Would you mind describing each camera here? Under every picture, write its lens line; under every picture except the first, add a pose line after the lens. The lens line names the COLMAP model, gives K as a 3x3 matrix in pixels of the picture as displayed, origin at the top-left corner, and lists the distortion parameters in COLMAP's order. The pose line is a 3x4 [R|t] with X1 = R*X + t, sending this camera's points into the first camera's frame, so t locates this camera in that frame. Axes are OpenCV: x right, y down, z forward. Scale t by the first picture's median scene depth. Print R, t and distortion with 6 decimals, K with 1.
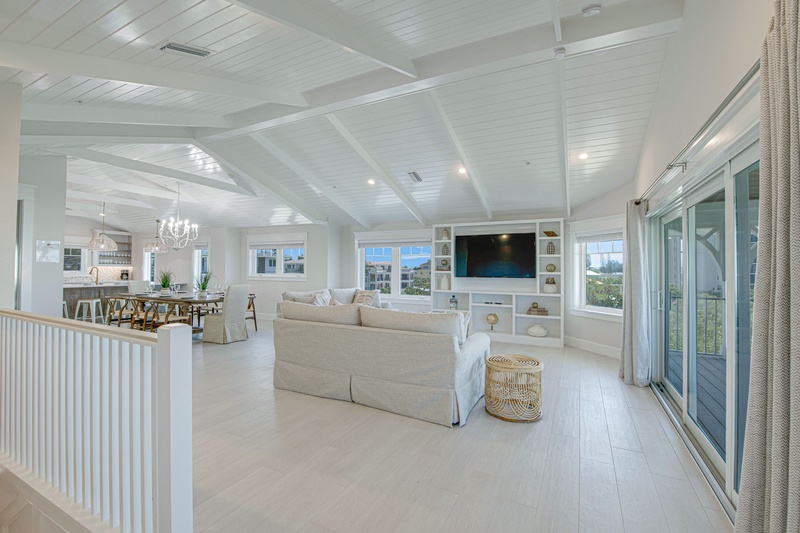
lens RADIAL K [[348.8, 0, 399.8], [0, 348.8, 266.4], [0, 0, 1]] dist [-0.000152, 0.000019]
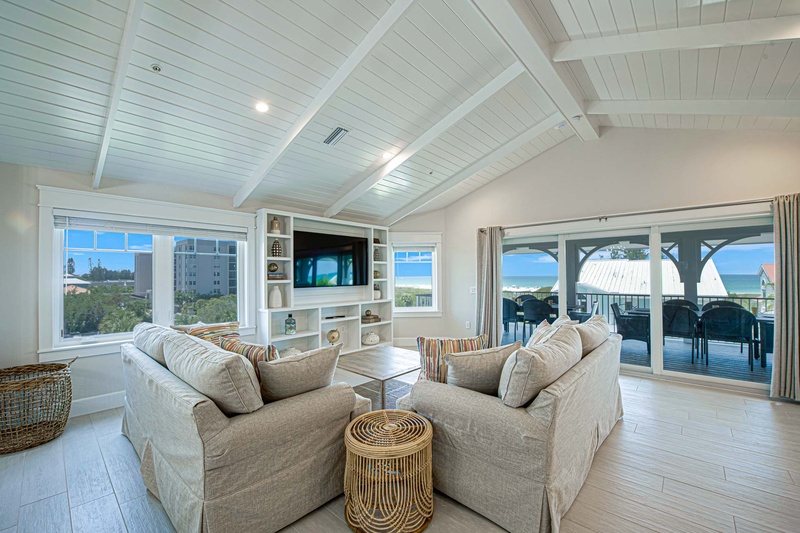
lens RADIAL K [[328.2, 0, 398.7], [0, 328.2, 272.2], [0, 0, 1]] dist [-0.001117, -0.000036]
pose [[0.262539, 0.001270, 0.964921, -0.431395], [0.000715, 0.999999, -0.001511, -0.000888], [-0.964921, 0.001086, 0.262537, 0.617775]]
